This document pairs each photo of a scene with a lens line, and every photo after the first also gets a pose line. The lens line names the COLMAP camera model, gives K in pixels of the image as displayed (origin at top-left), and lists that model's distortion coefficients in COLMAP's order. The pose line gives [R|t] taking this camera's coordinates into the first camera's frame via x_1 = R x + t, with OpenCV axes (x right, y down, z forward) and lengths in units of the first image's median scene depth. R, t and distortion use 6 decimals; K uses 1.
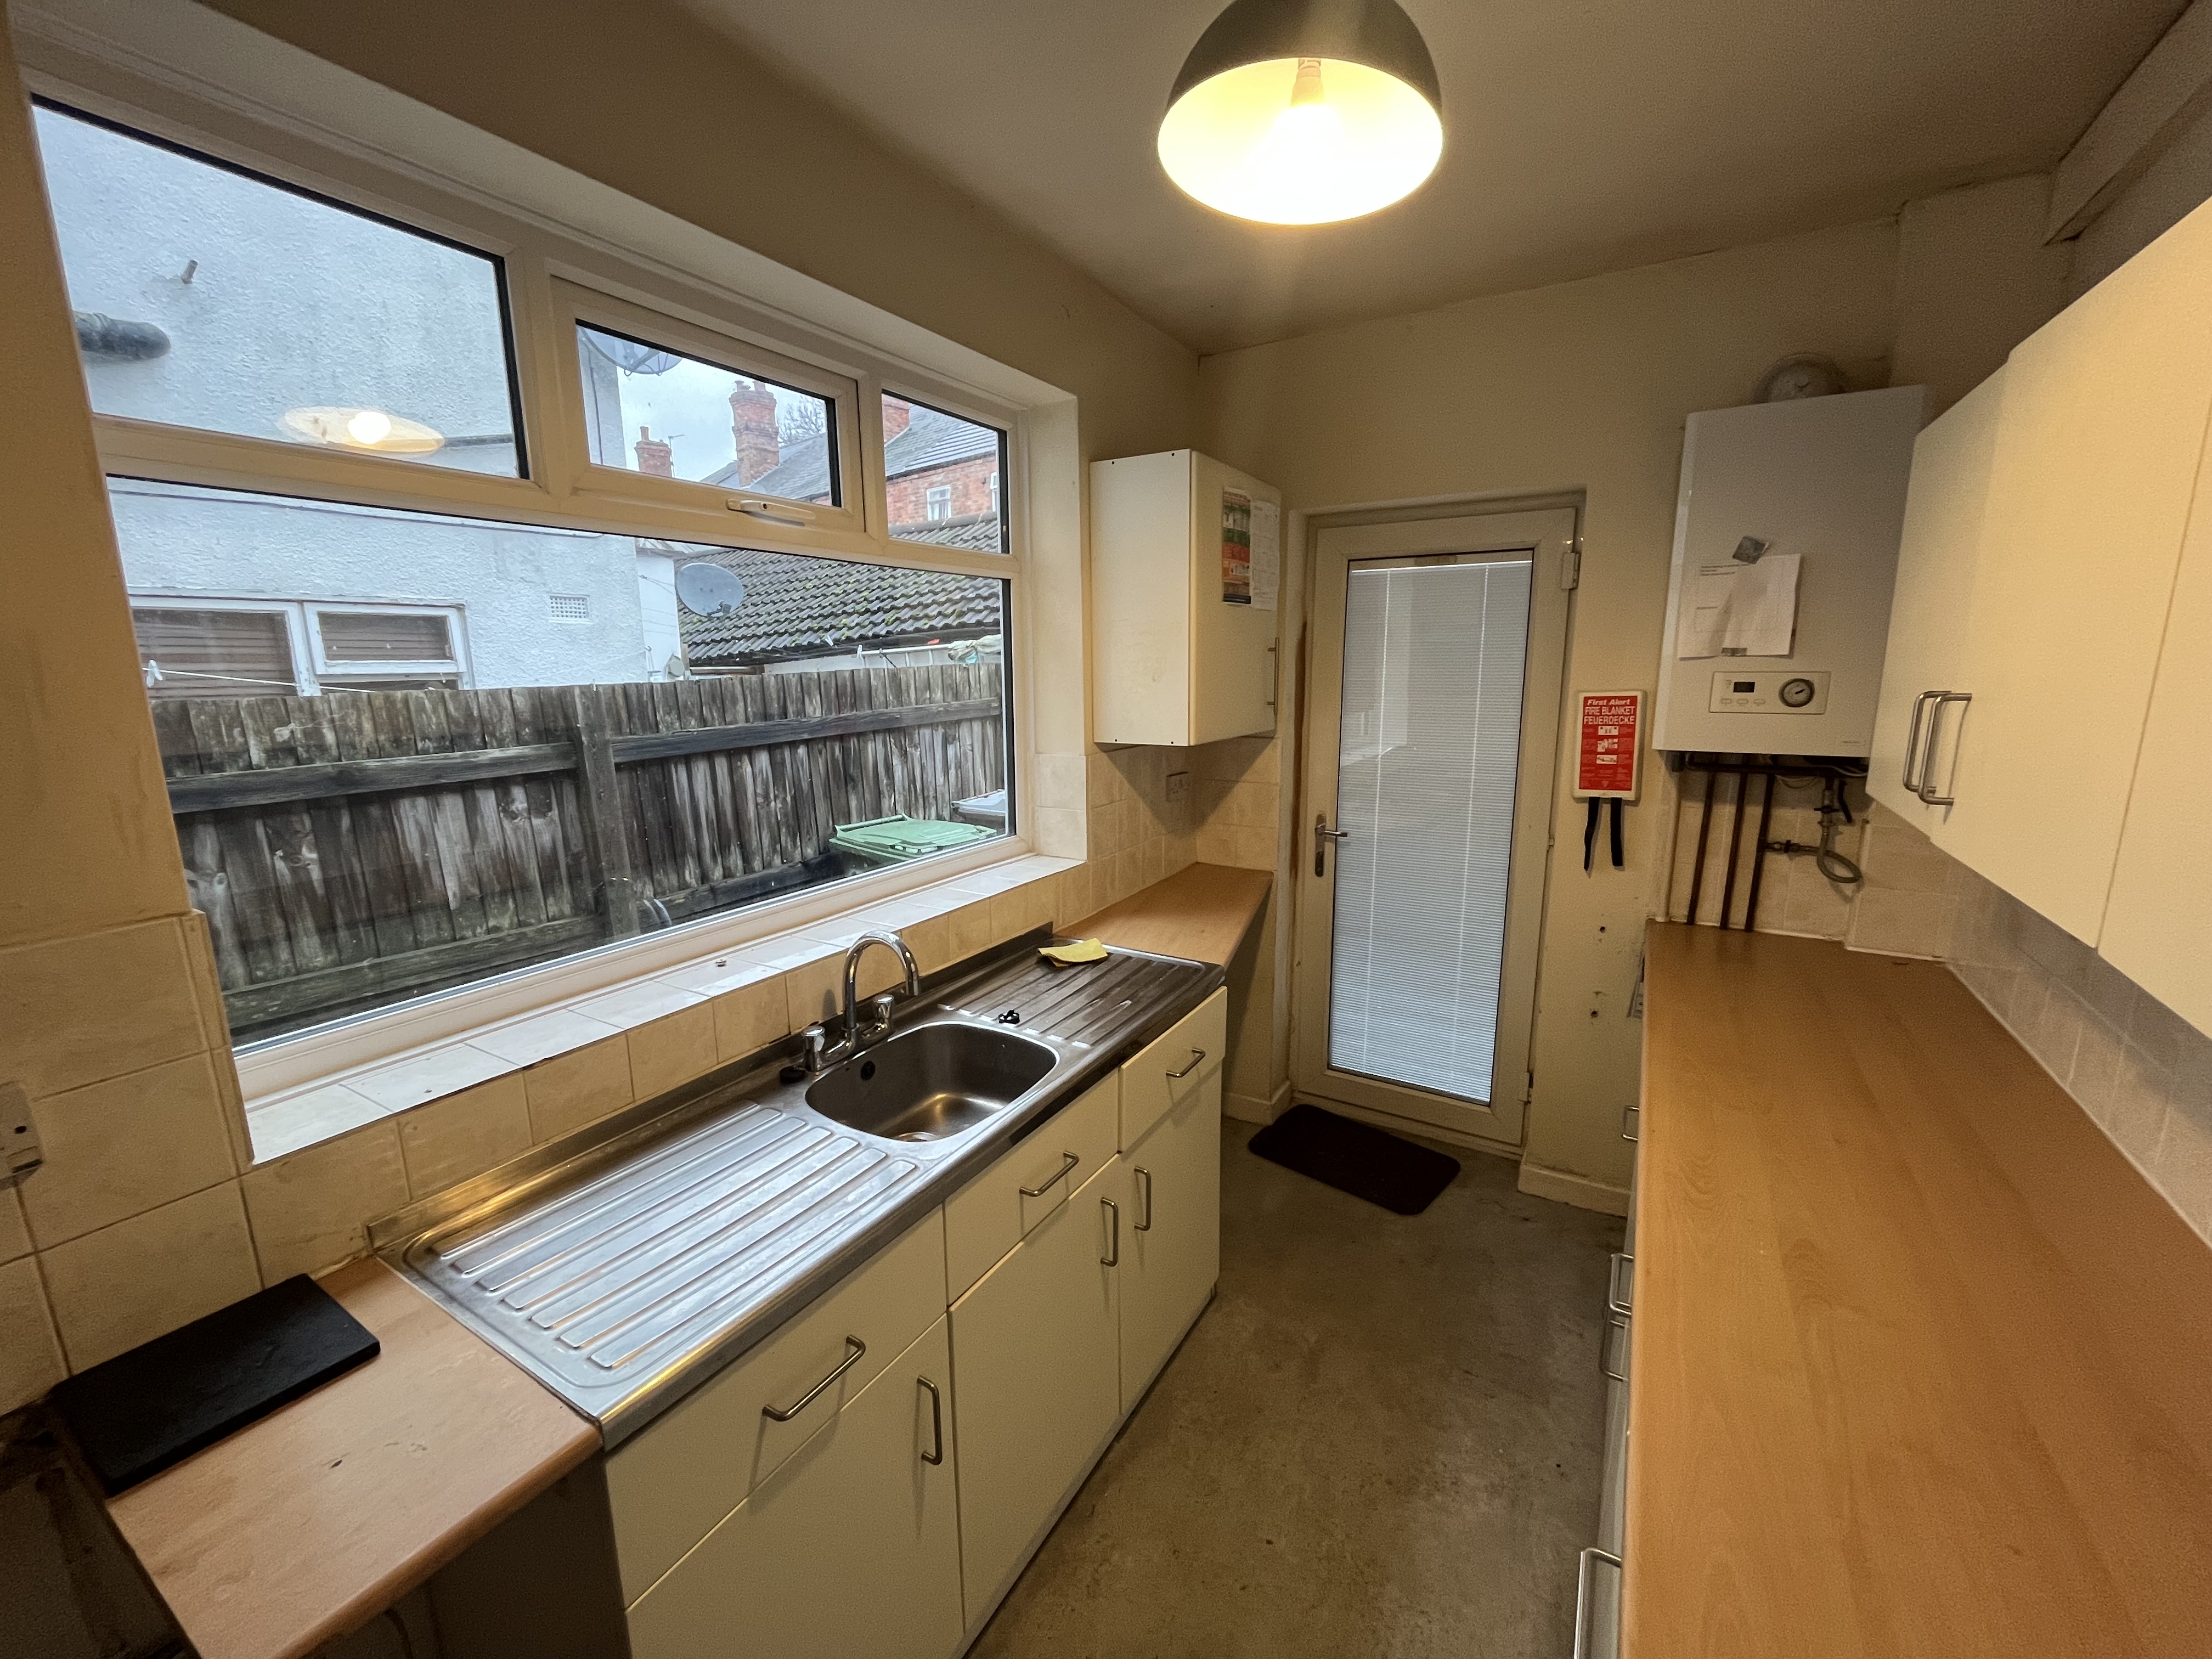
lens RADIAL K [[888.7, 0, 1095.4], [0, 888.7, 835.5], [0, 0, 1]] dist [-0.009702, -0.000151]
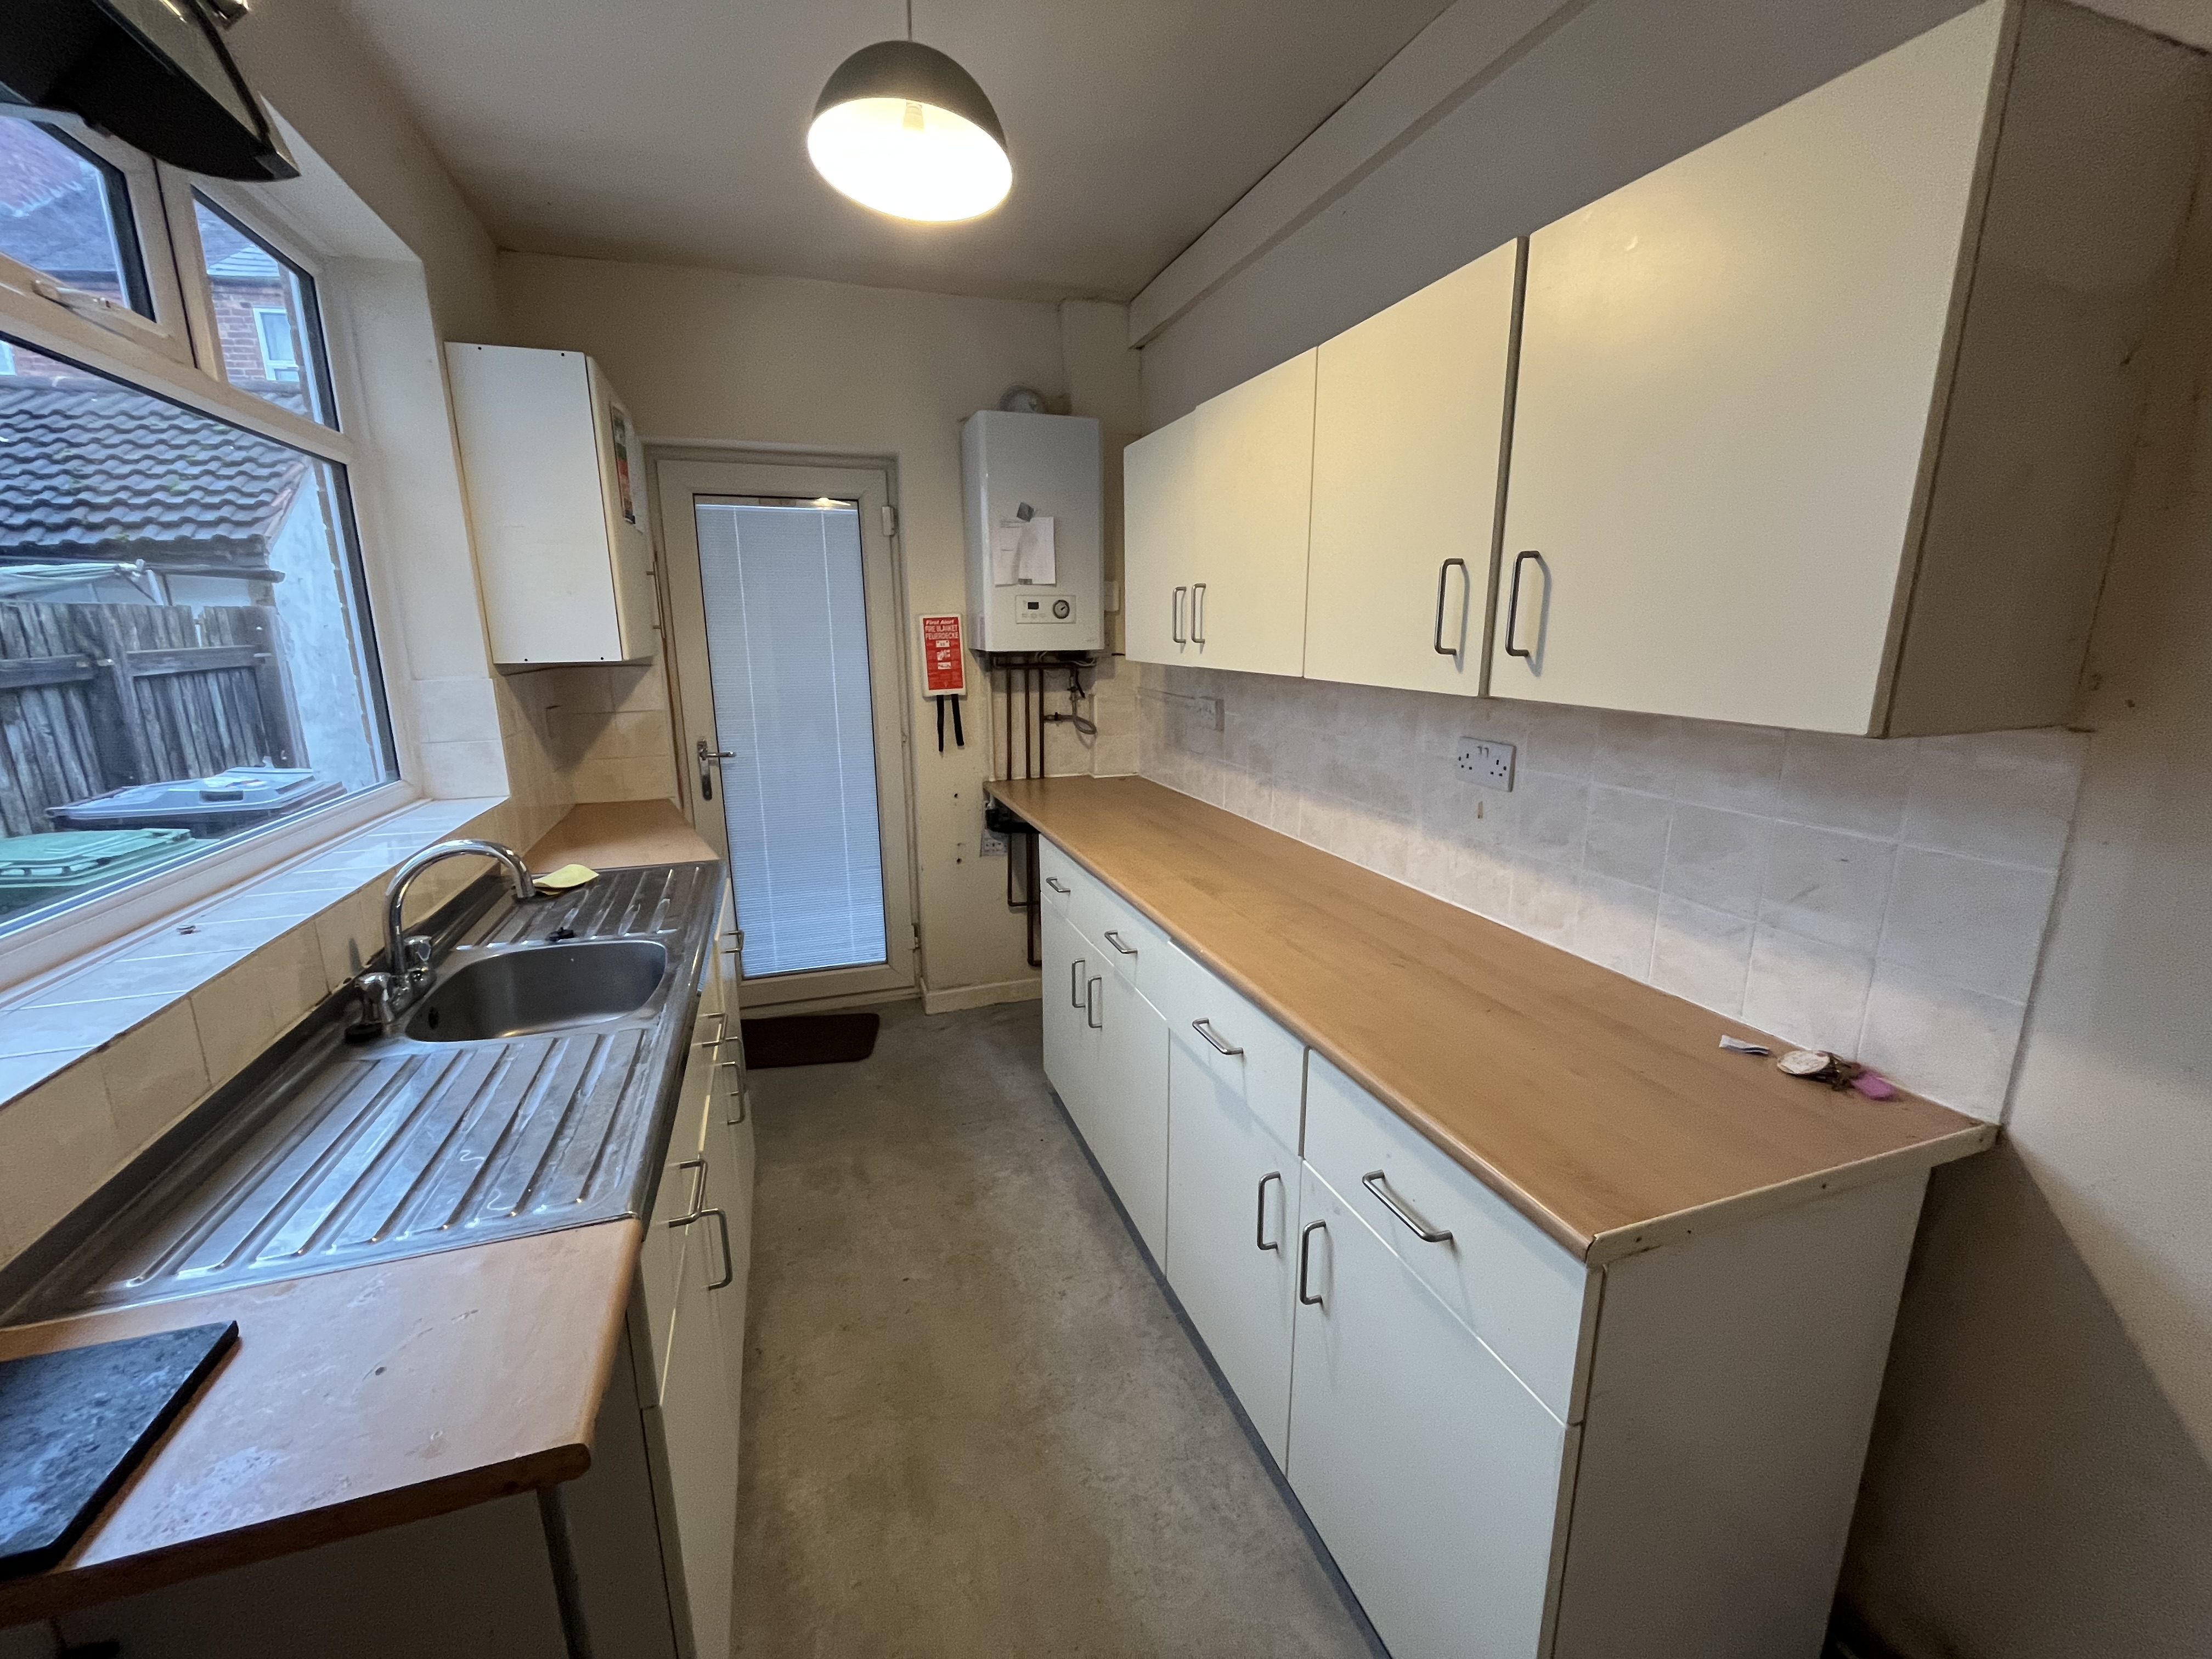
lens RADIAL K [[888.7, 0, 1095.4], [0, 888.7, 835.5], [0, 0, 1]] dist [-0.009702, -0.000151]
pose [[0.640187, -0.166207, 0.750024, -0.323480], [0.147387, 0.984752, 0.092420, 0.075872], [-0.753948, 0.051377, 0.654922, -0.034829]]
